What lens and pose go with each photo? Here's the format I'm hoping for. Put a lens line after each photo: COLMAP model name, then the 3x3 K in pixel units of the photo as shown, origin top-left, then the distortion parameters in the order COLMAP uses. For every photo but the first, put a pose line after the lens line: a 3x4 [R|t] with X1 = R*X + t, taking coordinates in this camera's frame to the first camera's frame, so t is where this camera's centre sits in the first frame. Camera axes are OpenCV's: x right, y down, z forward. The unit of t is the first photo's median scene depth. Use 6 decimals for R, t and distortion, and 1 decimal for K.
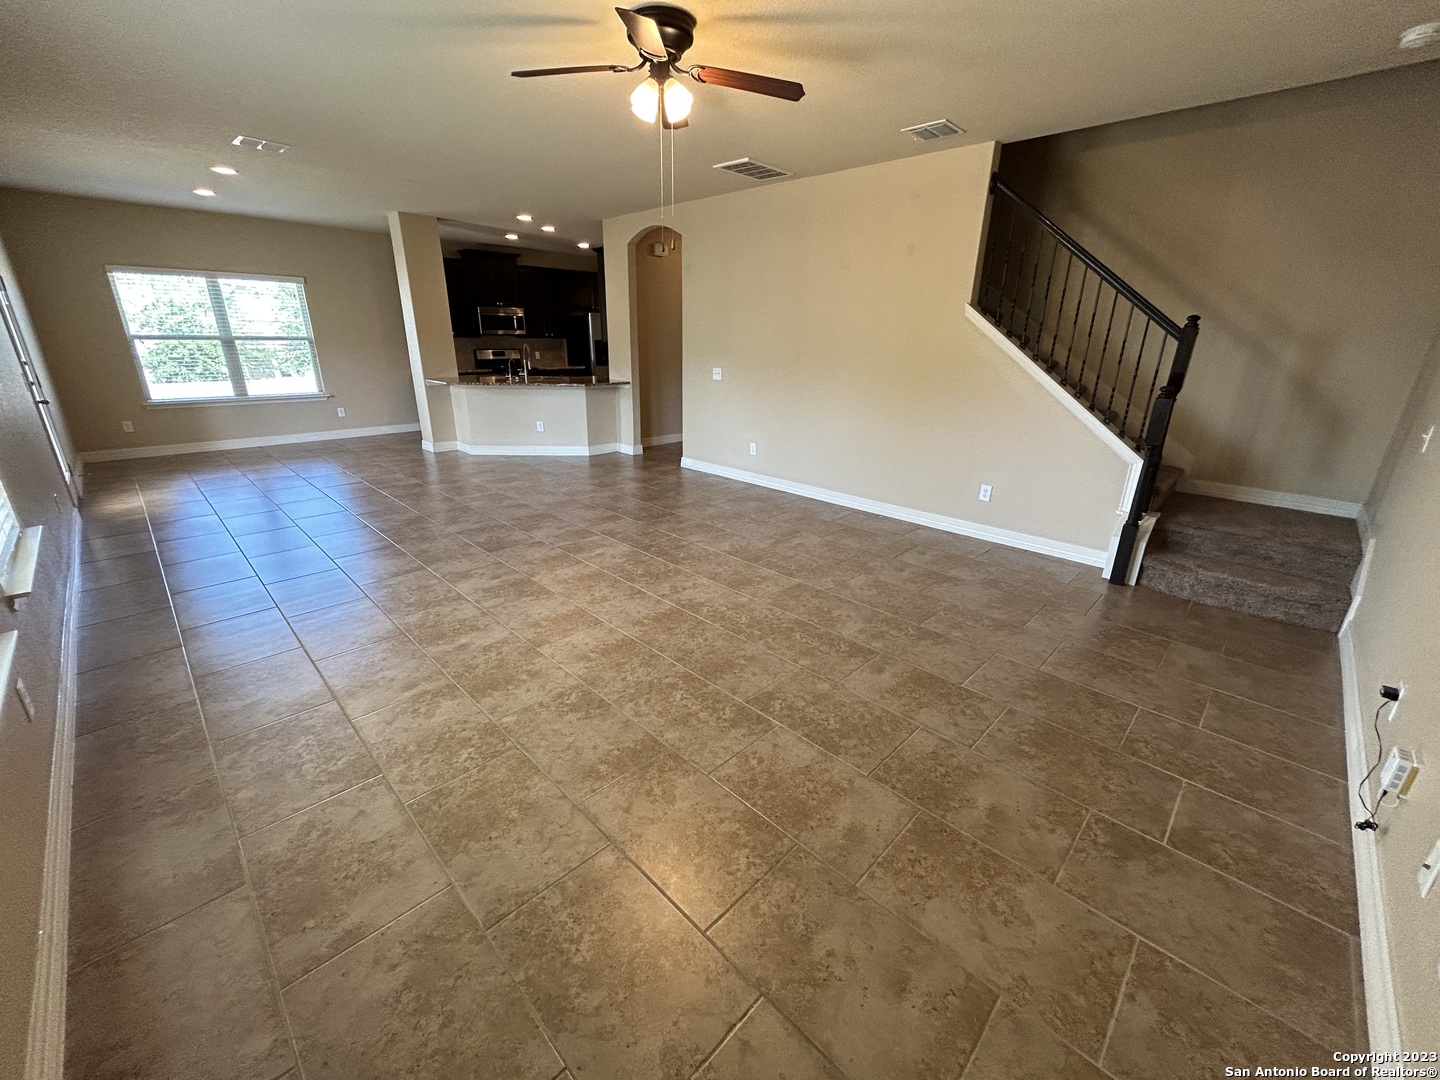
lens RADIAL K [[586.4, 0, 760.5], [0, 586.4, 542.3], [0, 0, 1]] dist [0.009968, -0.000443]
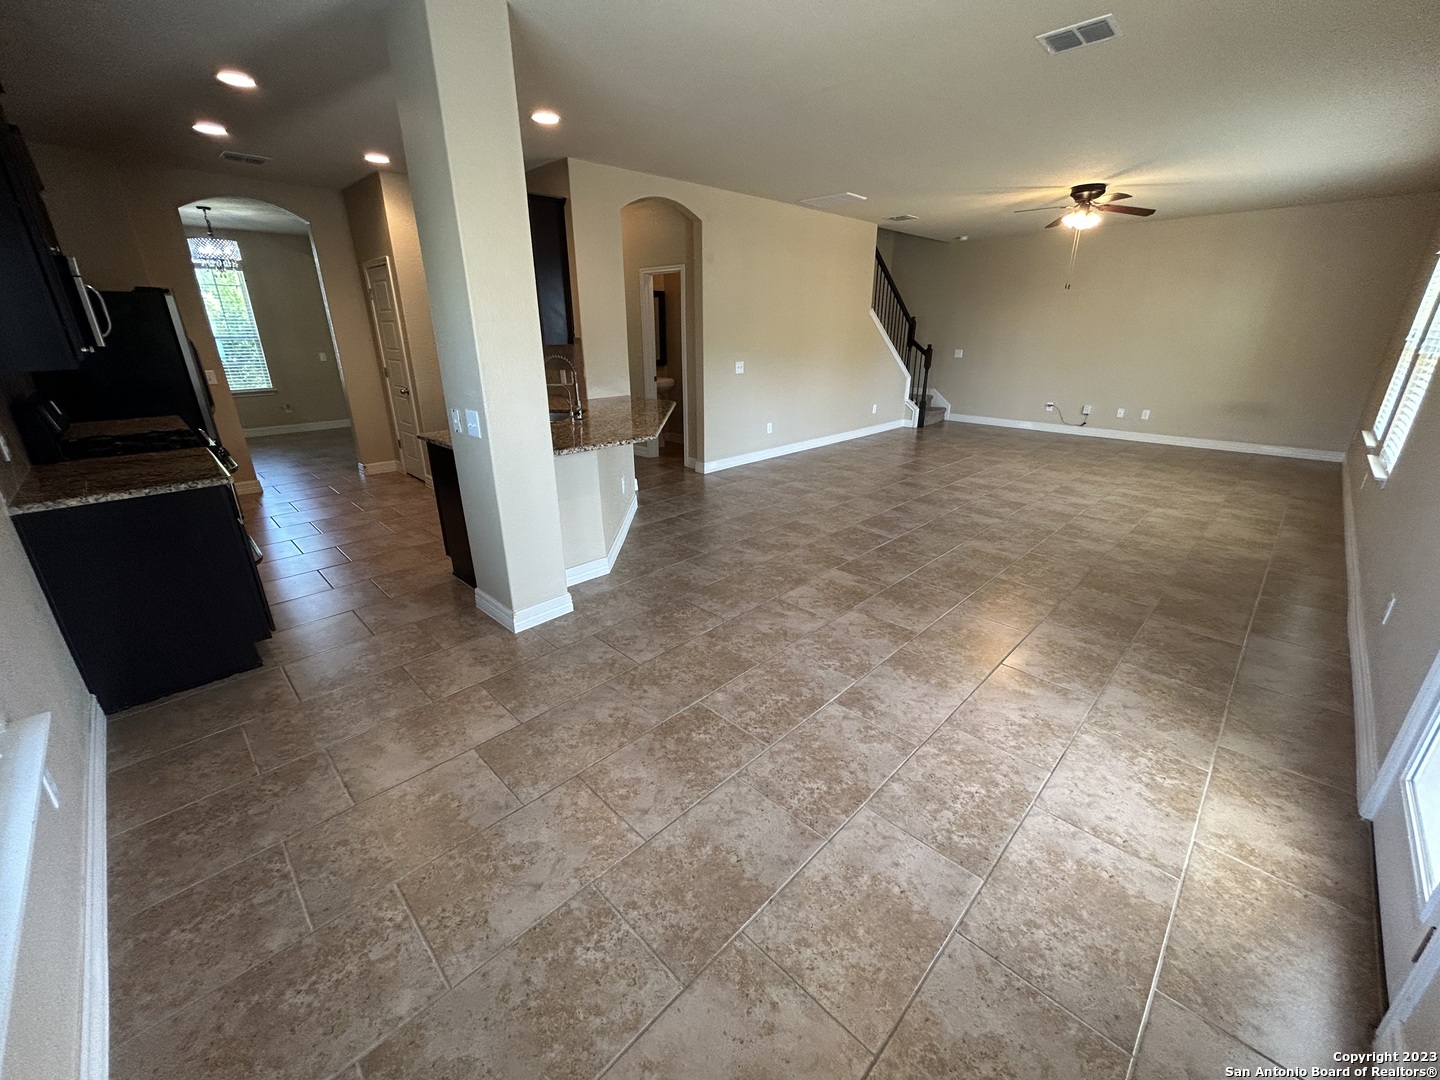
lens RADIAL K [[586.4, 0, 726.2], [0, 586.4, 532.8], [0, 0, 1]] dist [0.009968, -0.000443]
pose [[0.021284, -0.354537, 0.934800, -1.181164], [0.338470, 0.882354, 0.326940, -0.393399], [-0.940737, 0.309443, 0.138780, 1.019157]]
